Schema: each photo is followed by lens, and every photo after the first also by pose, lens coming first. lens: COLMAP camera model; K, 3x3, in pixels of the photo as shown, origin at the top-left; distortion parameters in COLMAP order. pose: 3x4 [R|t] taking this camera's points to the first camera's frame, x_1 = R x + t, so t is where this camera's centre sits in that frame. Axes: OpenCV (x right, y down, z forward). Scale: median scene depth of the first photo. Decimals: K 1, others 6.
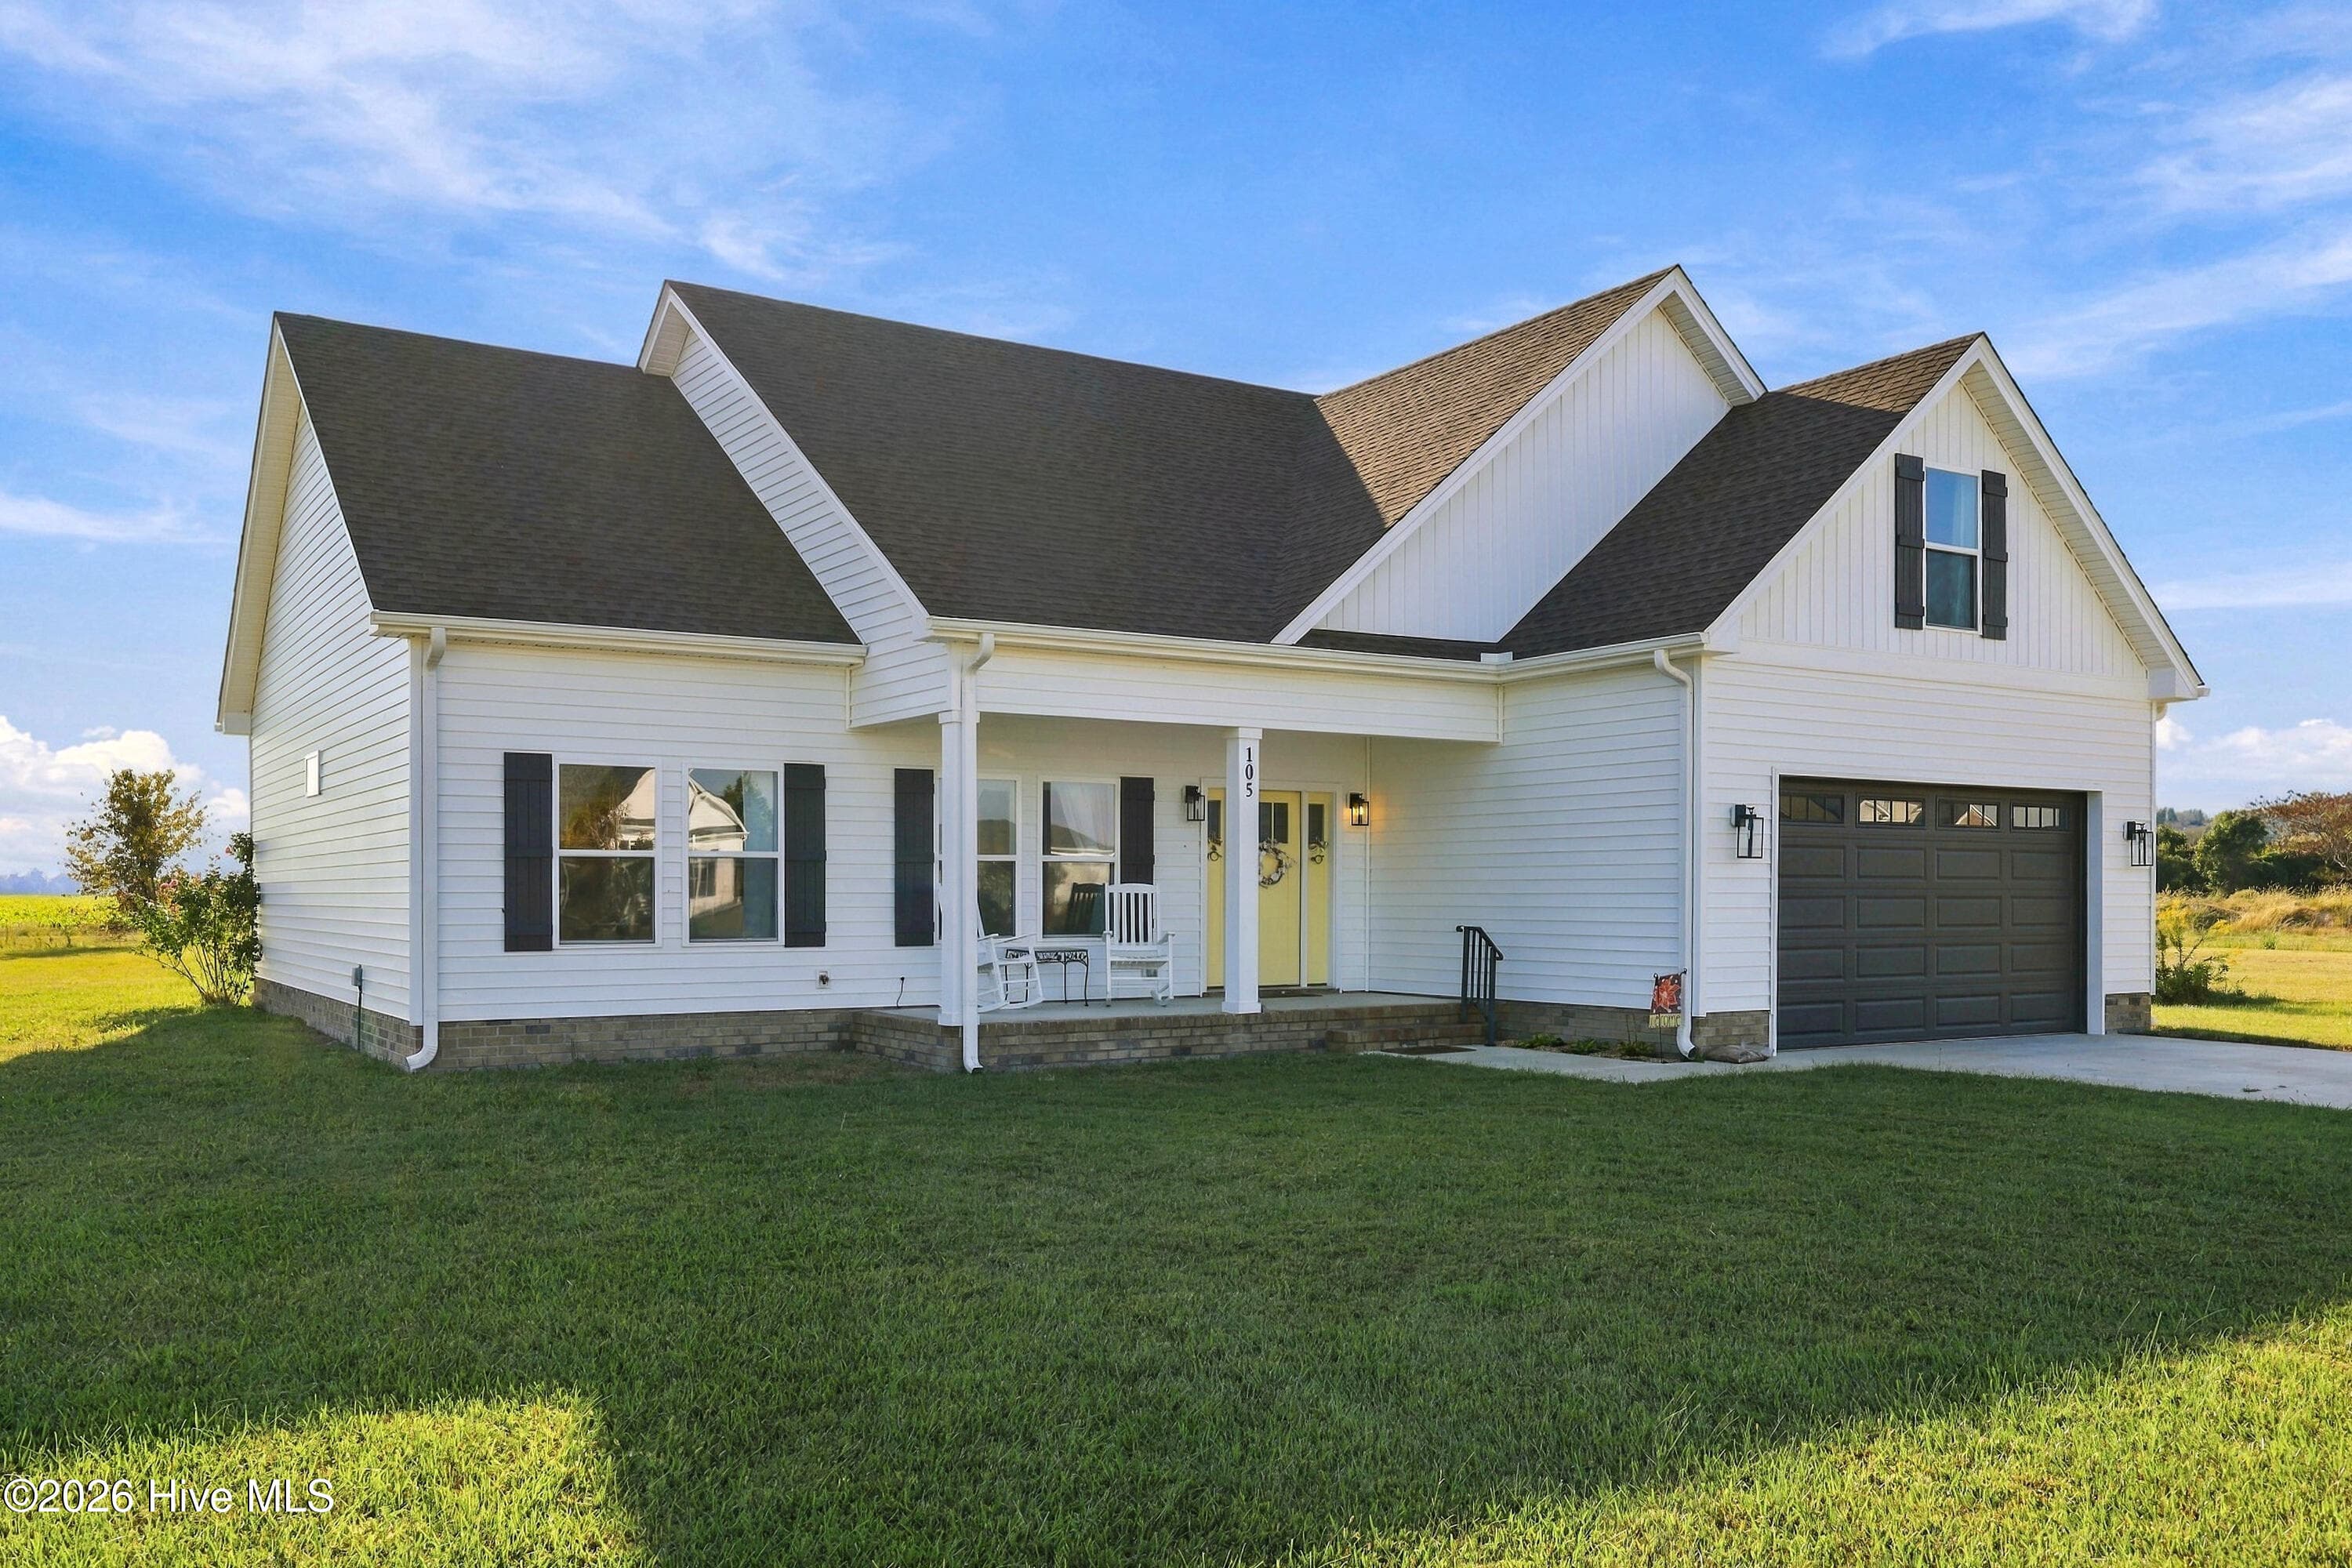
lens RADIAL K [[1799.2, 0, 1153.0], [0, 1799.2, 913.2], [0, 0, 1]] dist [-0.018576, 0.006935]
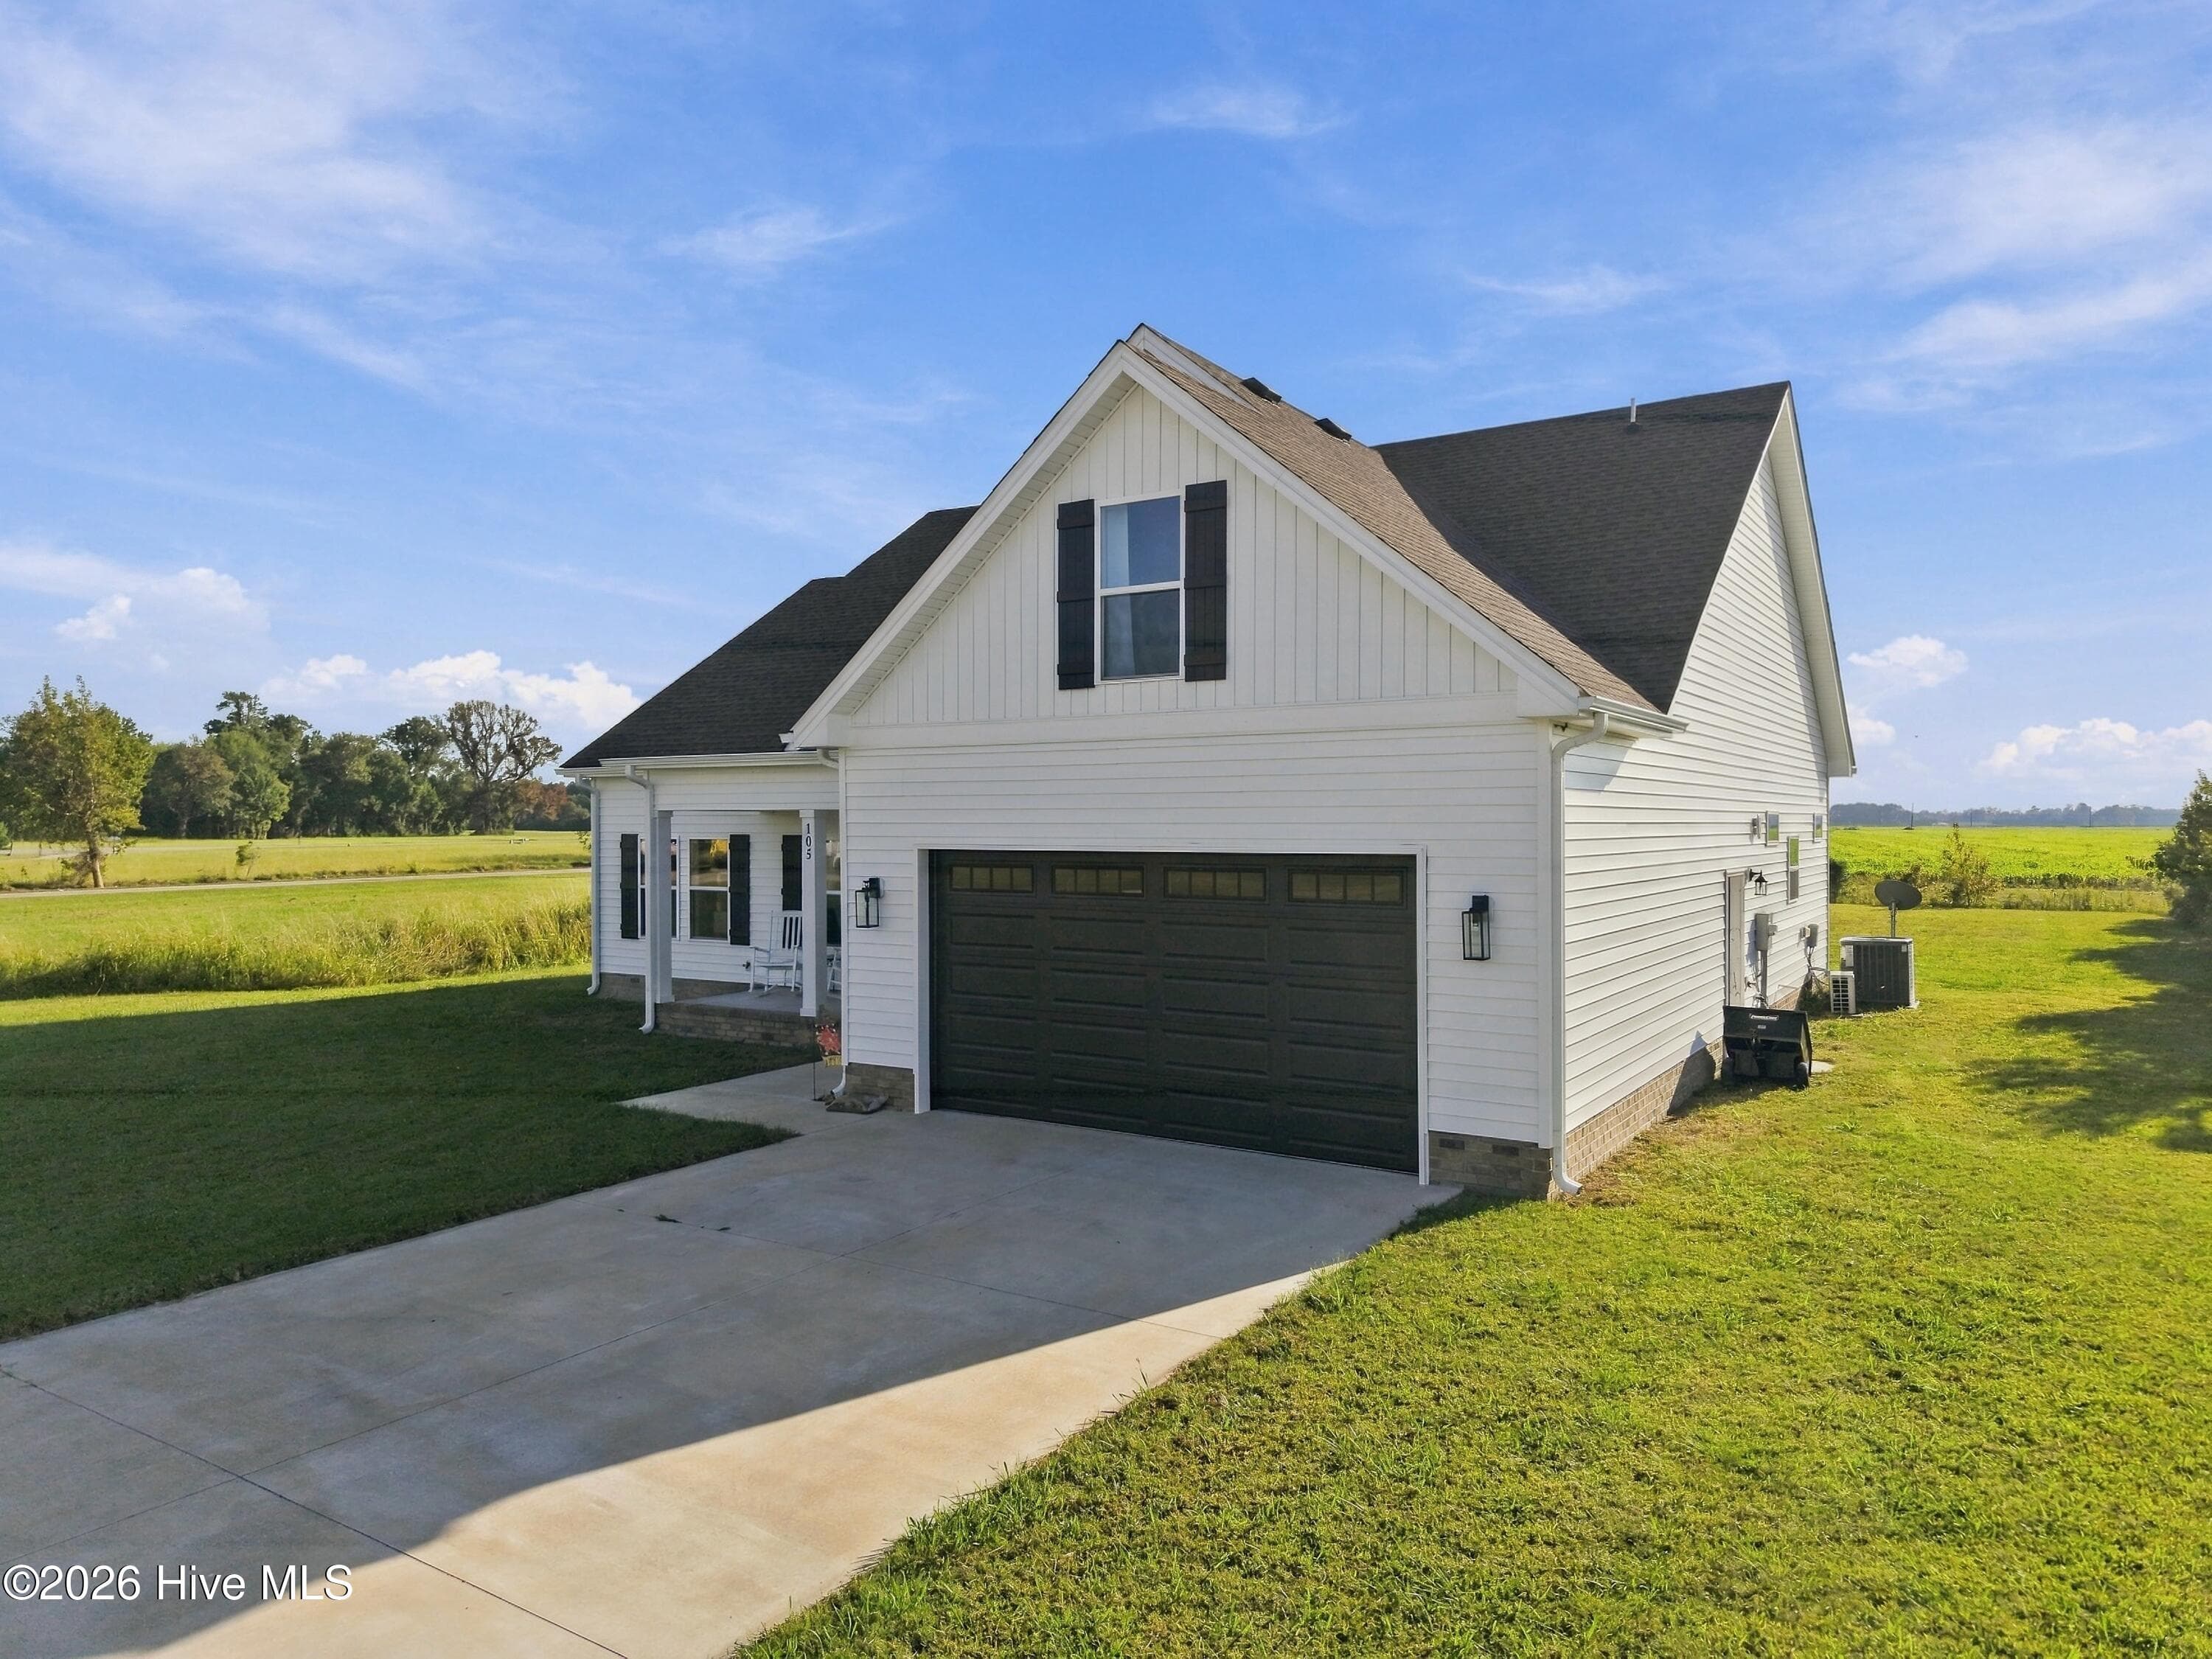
lens RADIAL K [[1475.5, 0, 1112.7], [0, 1475.5, 834.3], [0, 0, 1]] dist [0.035601, -0.031655]
pose [[0.436917, 0.005342, -0.899486, 1.135299], [-0.006783, 0.999974, 0.002644, -0.085832], [0.899476, 0.004946, 0.436942, 0.688651]]
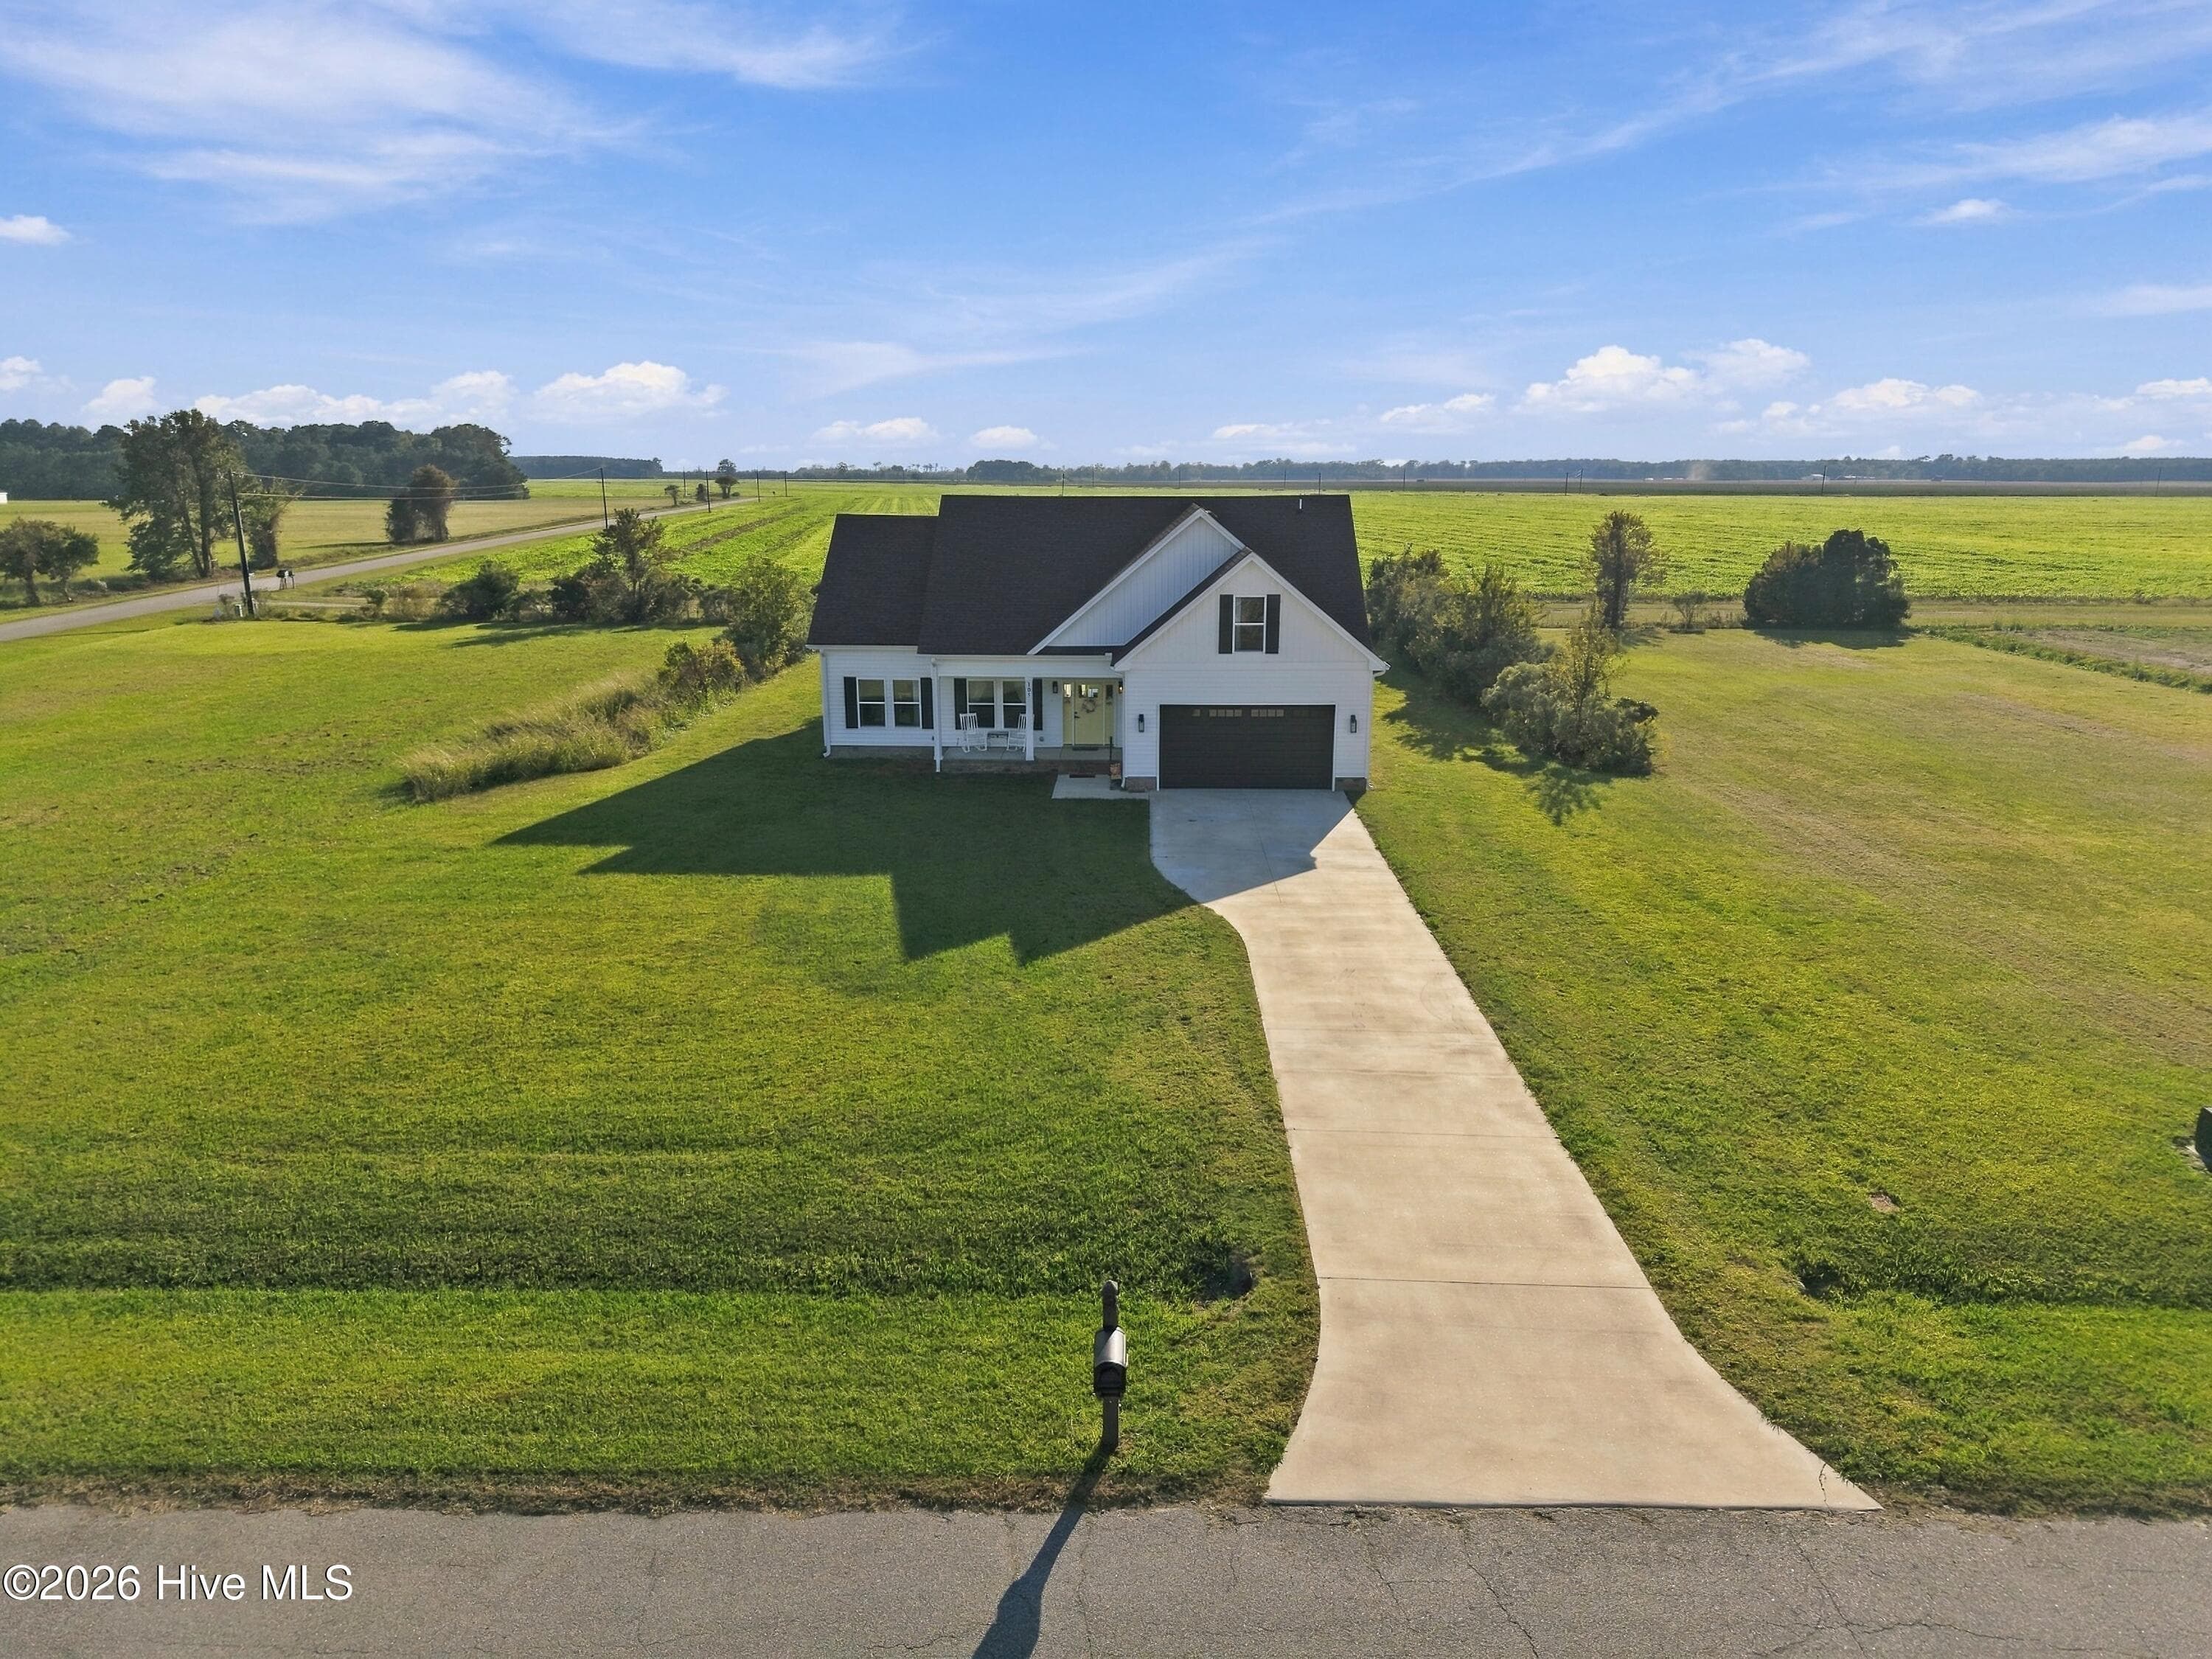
lens RADIAL K [[1475.5, 0, 1105.6], [0, 1475.5, 842.2], [0, 0, 1]] dist [0.035601, -0.031655]
pose [[0.838579, 0.132534, -0.528413, 1.612547], [-0.005987, 0.972140, 0.234325, -0.433268], [0.544748, -0.193337, 0.816009, -1.187376]]
